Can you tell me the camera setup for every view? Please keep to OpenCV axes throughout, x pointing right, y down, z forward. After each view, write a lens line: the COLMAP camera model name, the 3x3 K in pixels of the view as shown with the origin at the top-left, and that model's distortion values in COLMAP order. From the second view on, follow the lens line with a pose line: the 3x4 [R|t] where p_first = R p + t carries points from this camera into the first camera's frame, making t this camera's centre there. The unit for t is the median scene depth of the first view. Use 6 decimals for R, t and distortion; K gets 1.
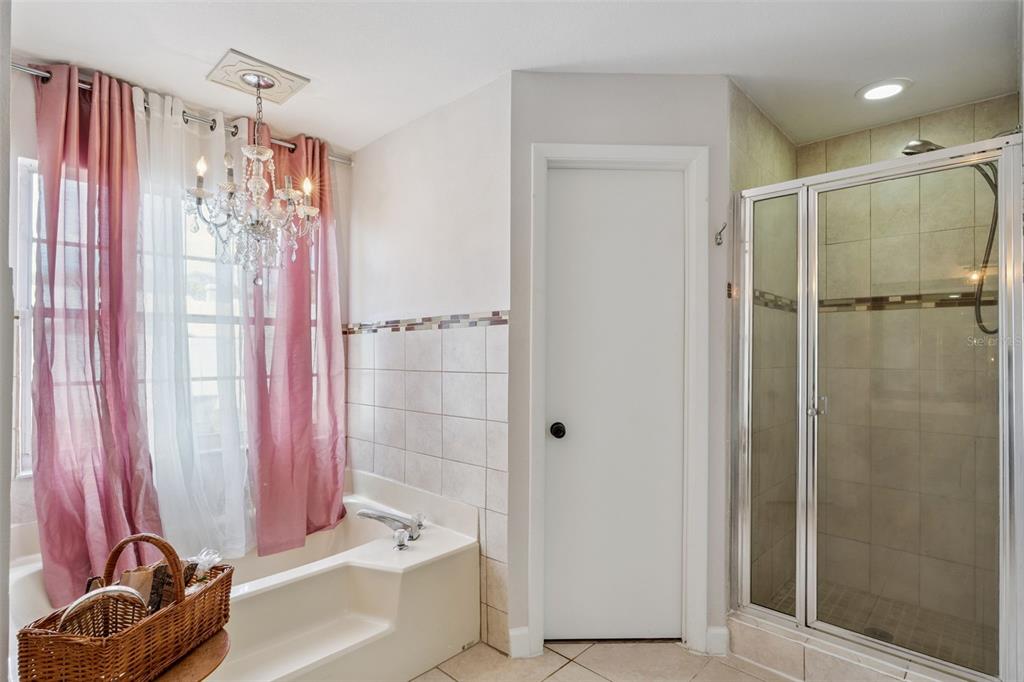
lens RADIAL K [[508.8, 0, 512.0], [0, 508.8, 341.0], [0, 0, 1]] dist [-0.000623, -0.000101]
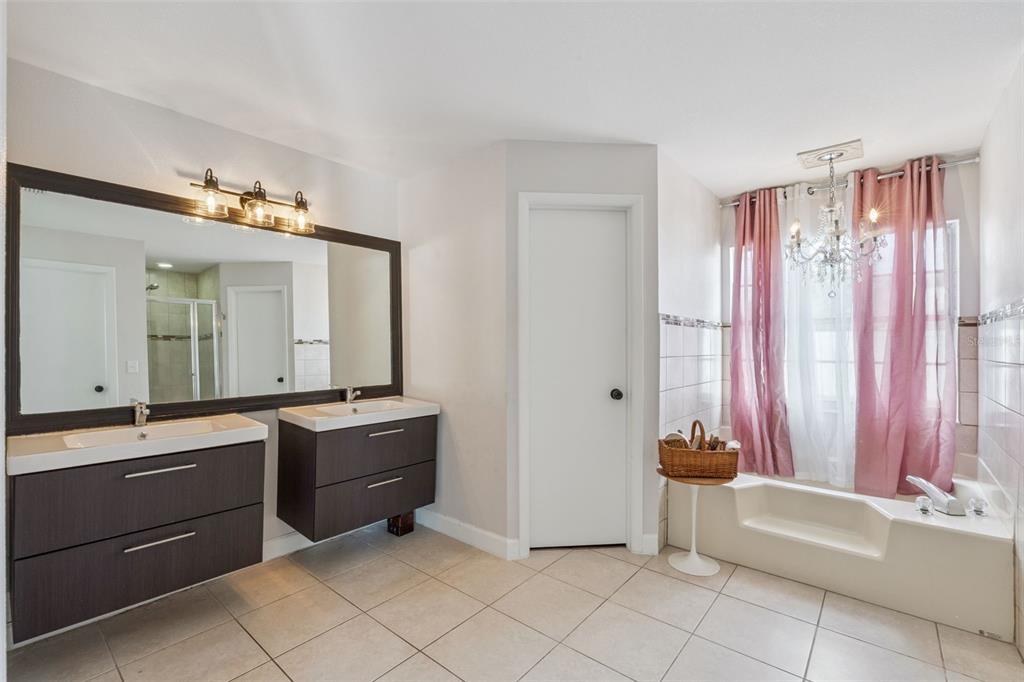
lens RADIAL K [[453.6, 0, 514.0], [0, 453.6, 325.9], [0, 0, 1]] dist [-0.001176, -0.000225]
pose [[0.064929, -0.038564, -0.997144, 0.746477], [0.016572, 0.999157, -0.037562, 0.005747], [0.997752, -0.014085, 0.065513, 0.009403]]
